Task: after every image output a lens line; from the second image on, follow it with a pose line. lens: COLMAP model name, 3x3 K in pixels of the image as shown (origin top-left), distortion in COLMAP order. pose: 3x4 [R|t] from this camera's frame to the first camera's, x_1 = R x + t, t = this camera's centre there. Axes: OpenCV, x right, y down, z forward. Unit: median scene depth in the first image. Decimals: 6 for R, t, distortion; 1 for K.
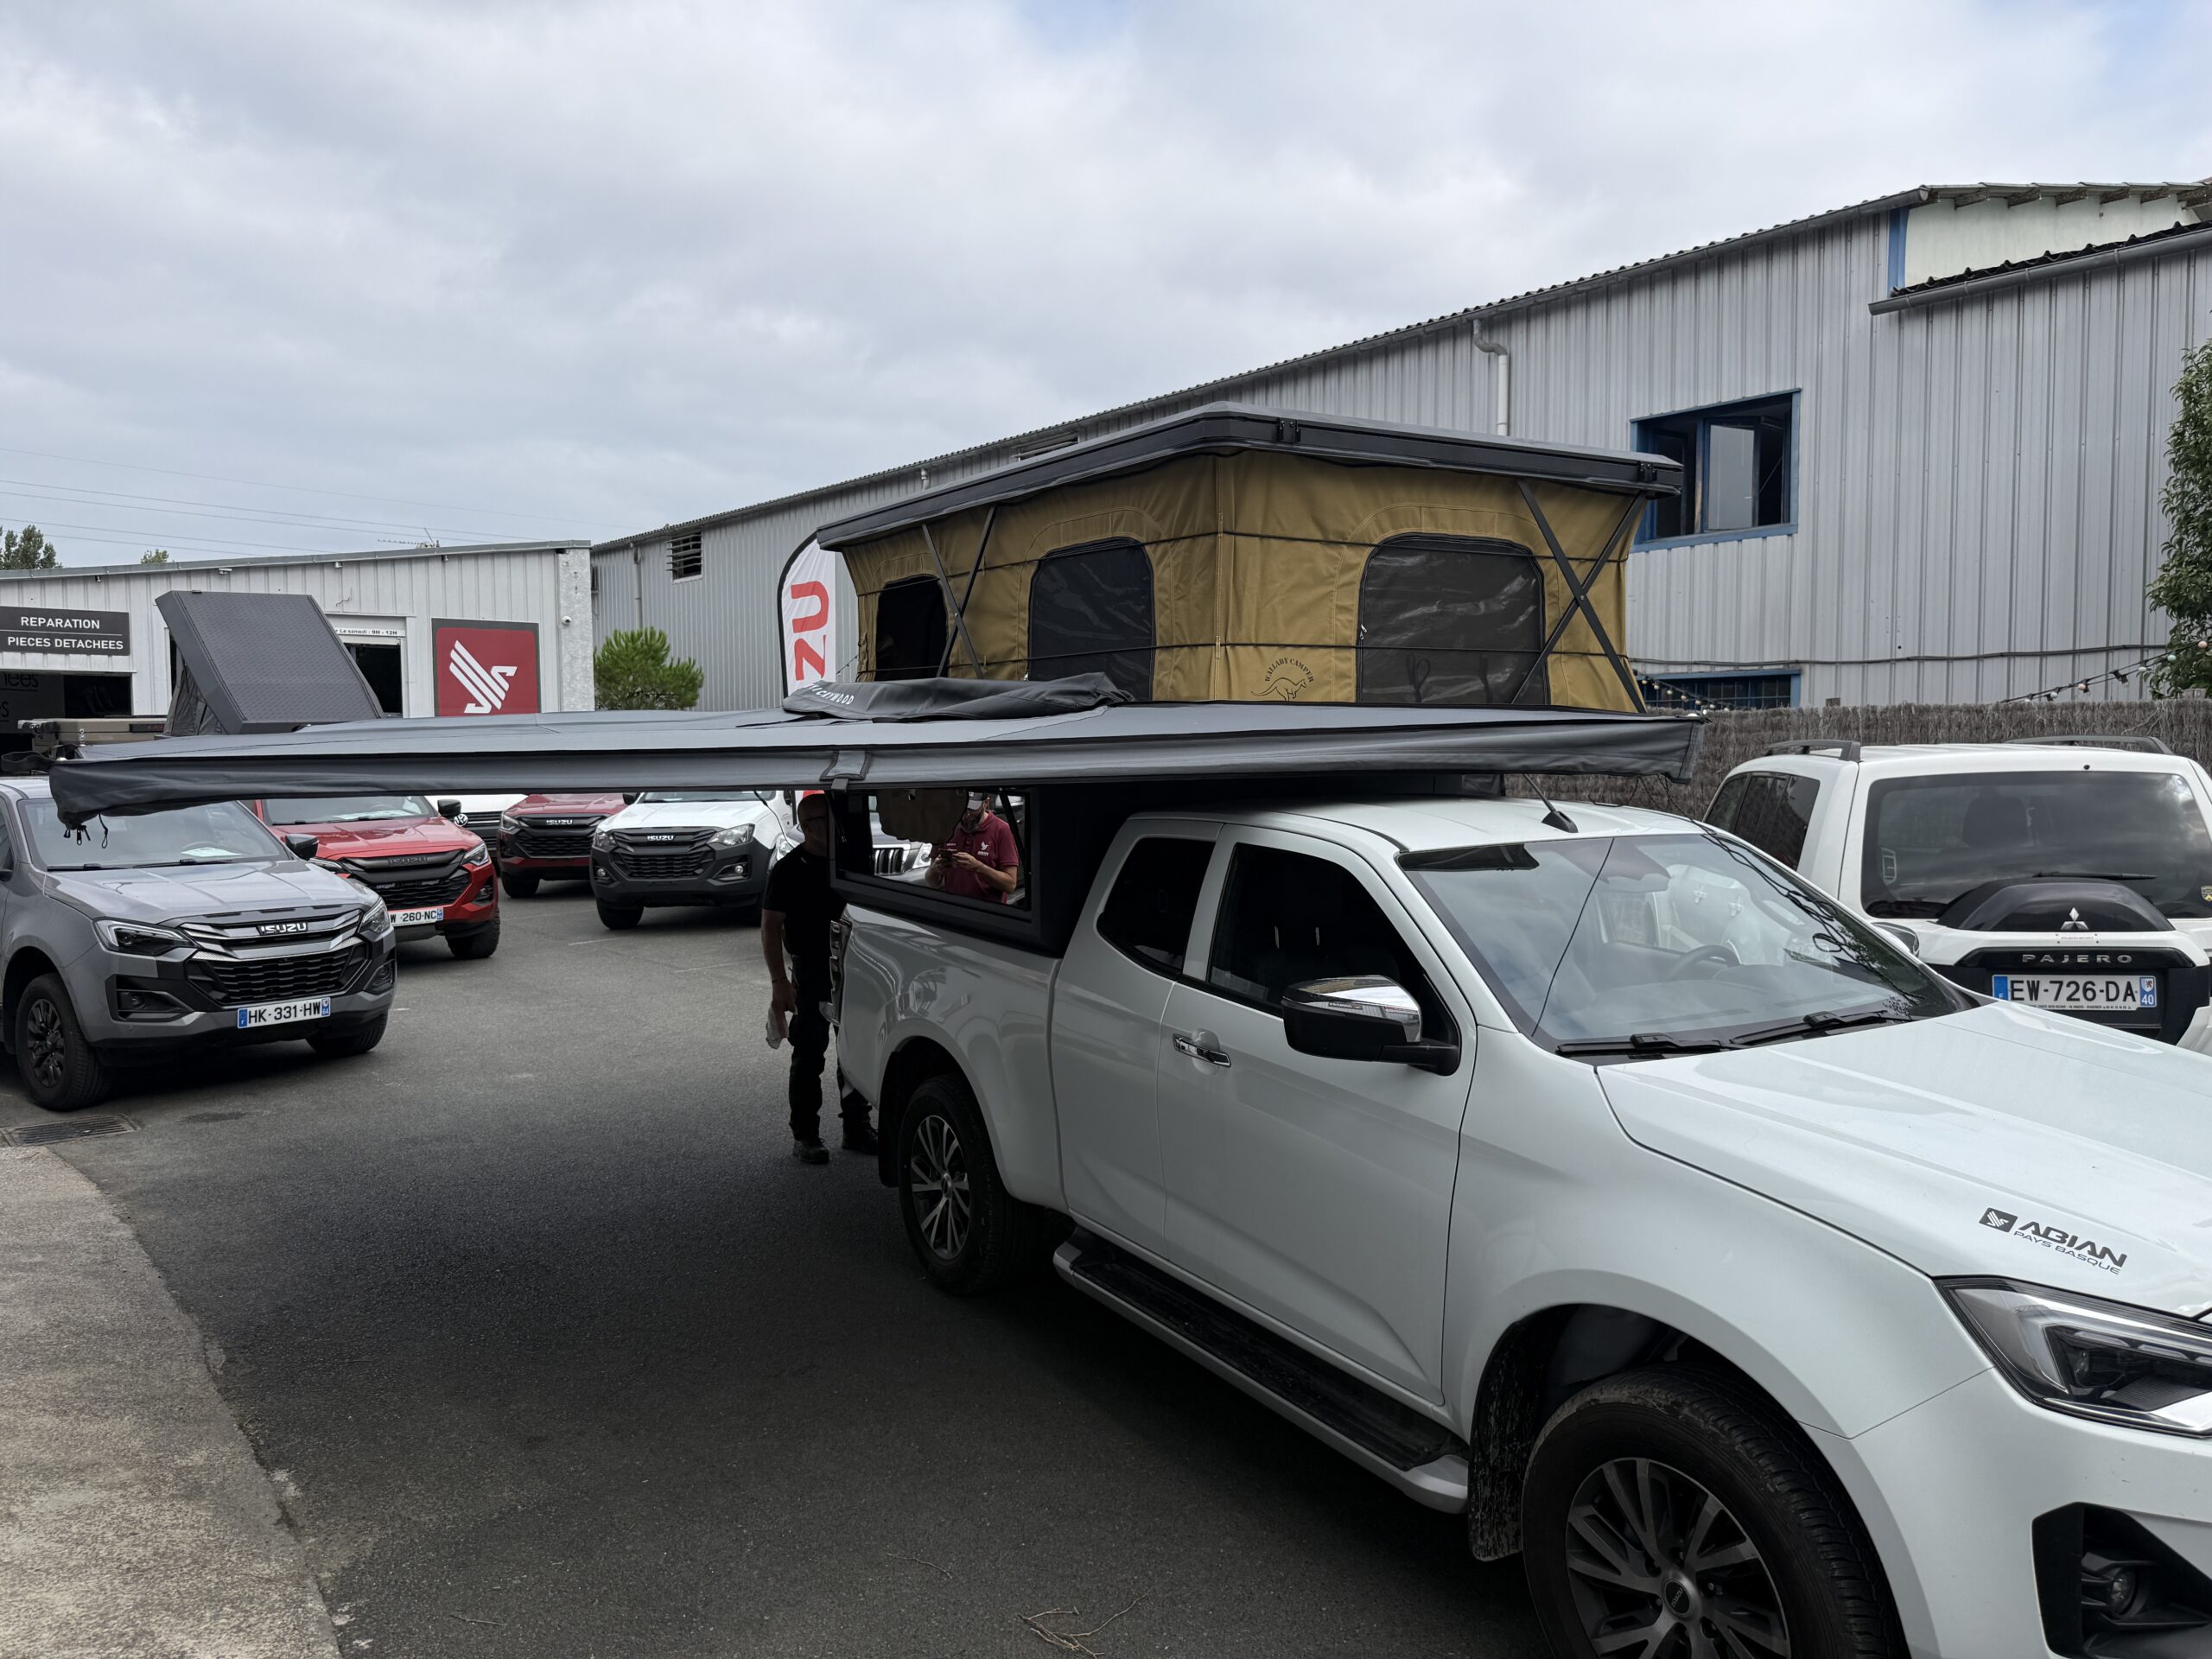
lens RADIAL K [[1557.9, 0, 1099.6], [0, 1557.9, 854.2], [0, 0, 1]] dist [0.070471, -0.093019]
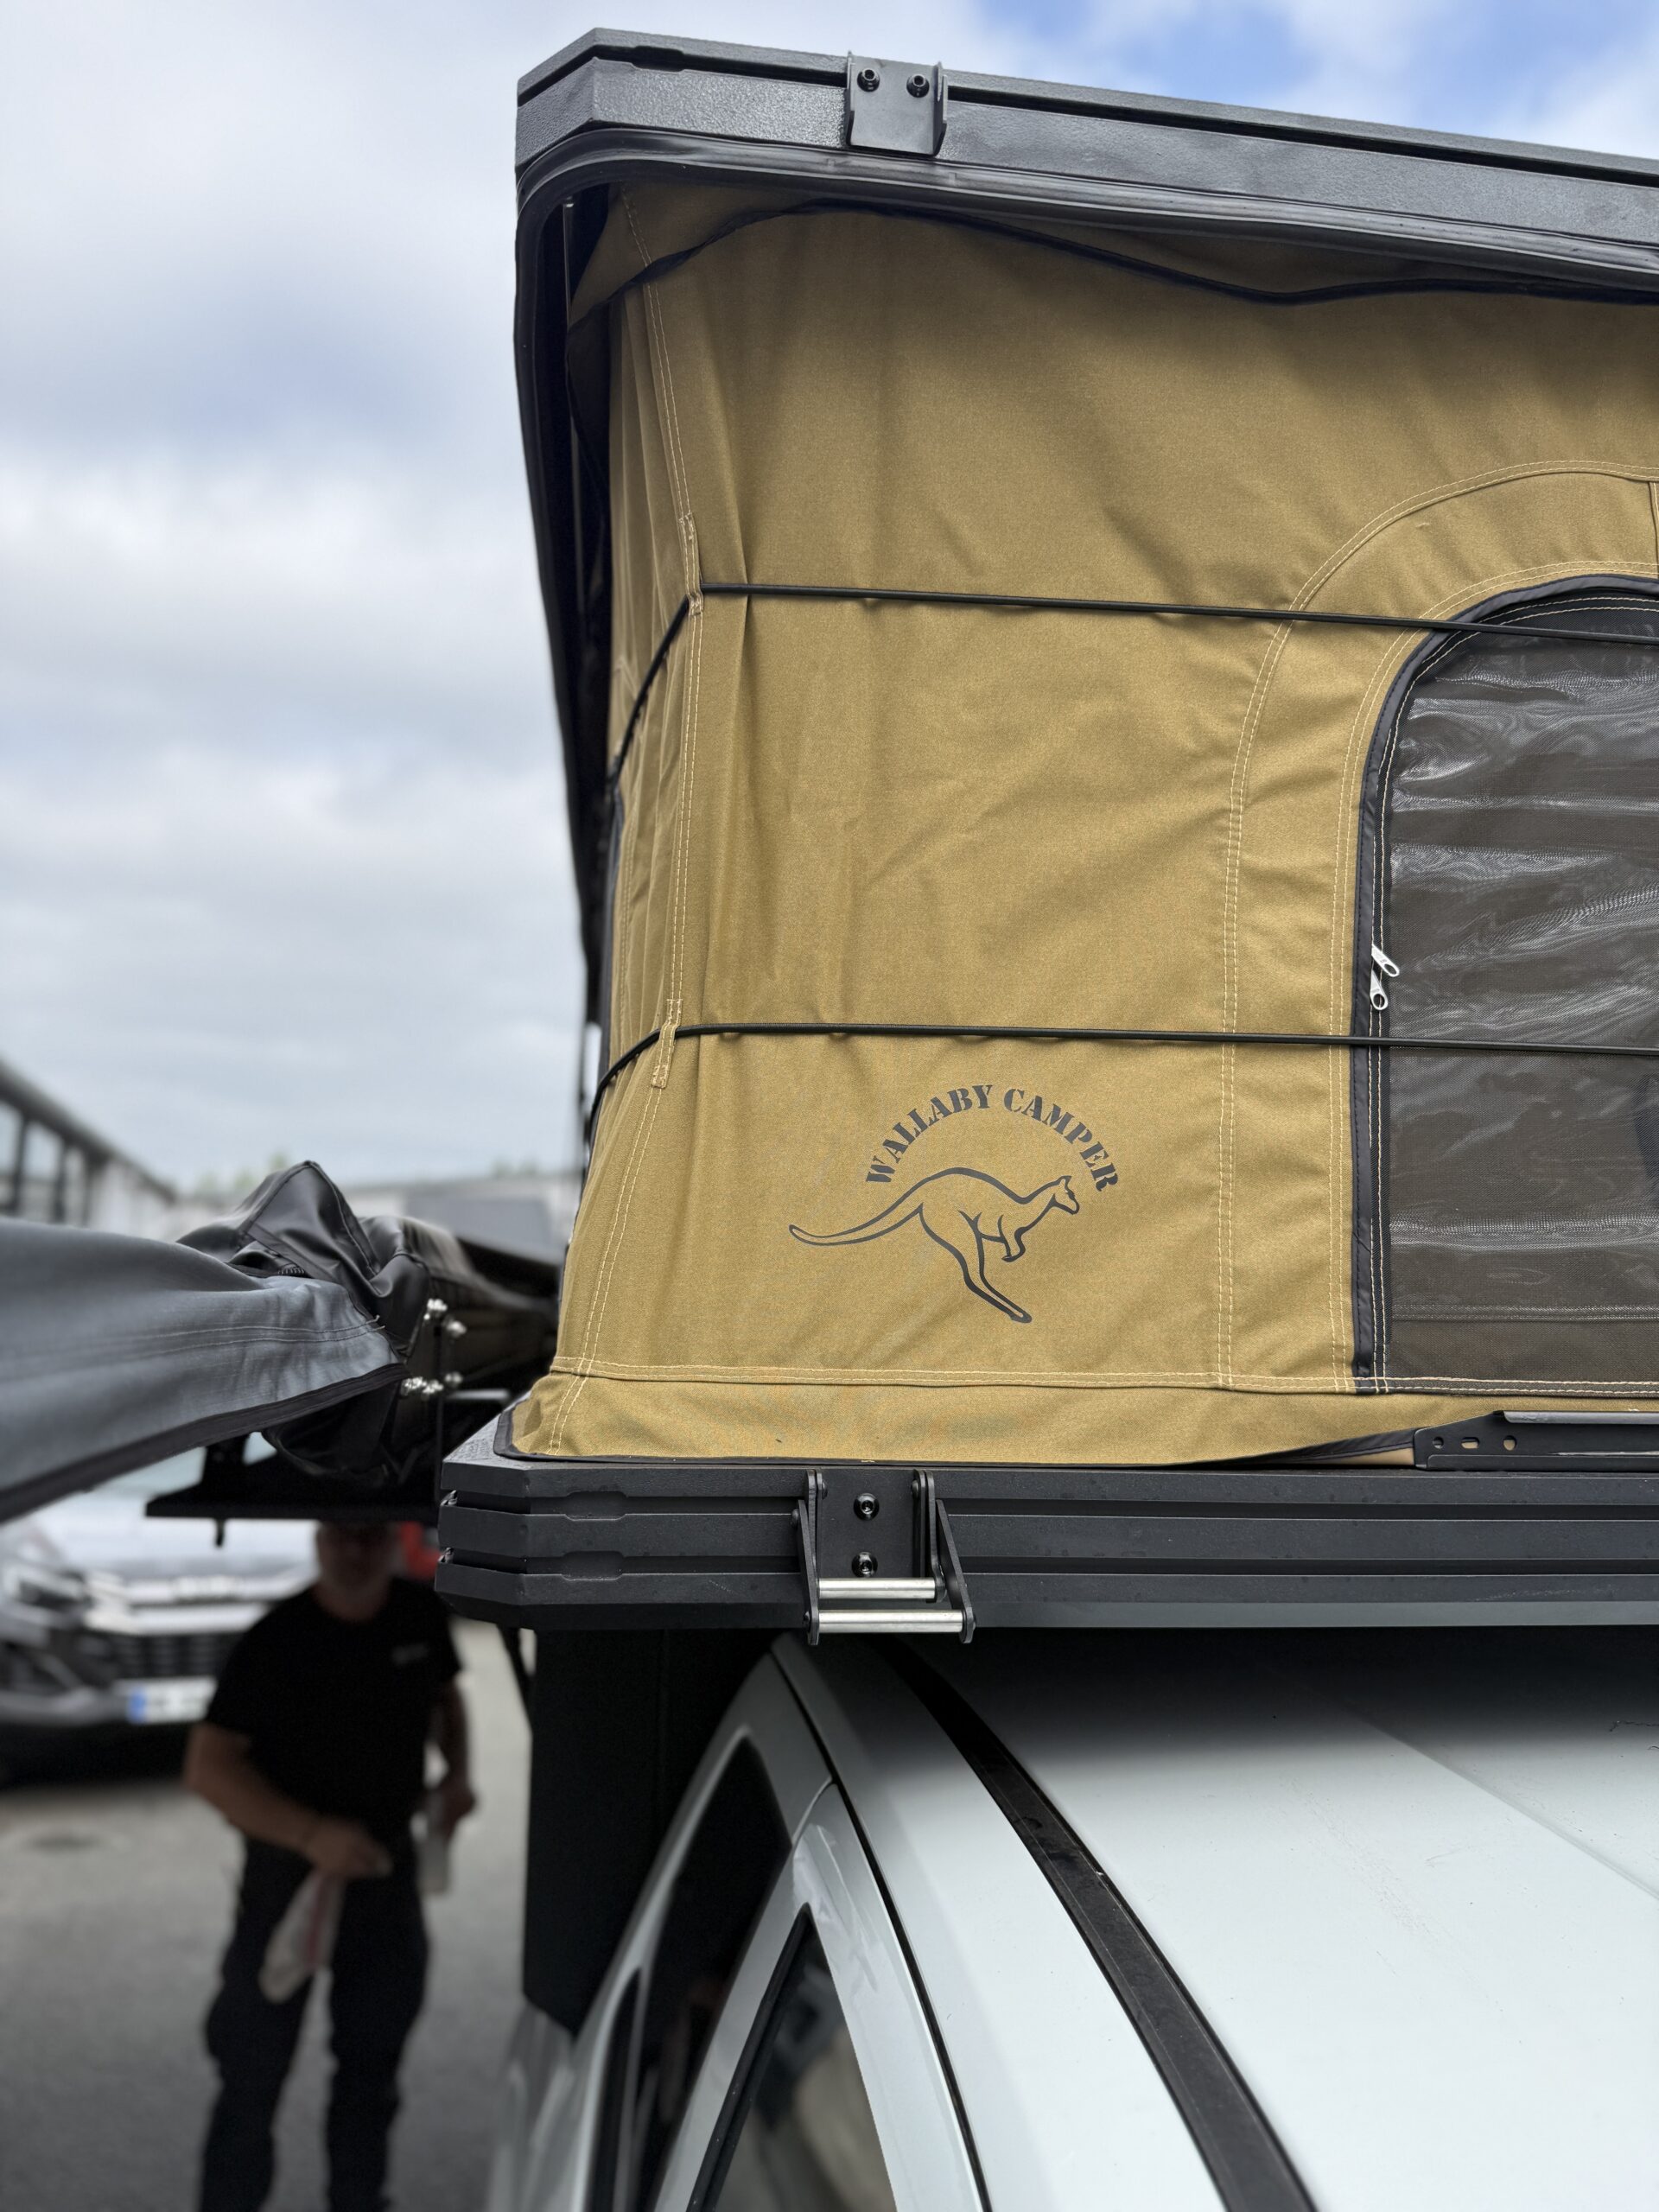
lens RADIAL K [[1521.1, 0, 831.7], [0, 1521.1, 1124.0], [0, 0, 1]] dist [0.039076, -0.042358]
pose [[0.915679, -0.034273, -0.400447, 0.183700], [-0.057089, 0.975163, -0.214003, -0.069487], [0.397836, 0.218819, 0.890980, 0.774960]]
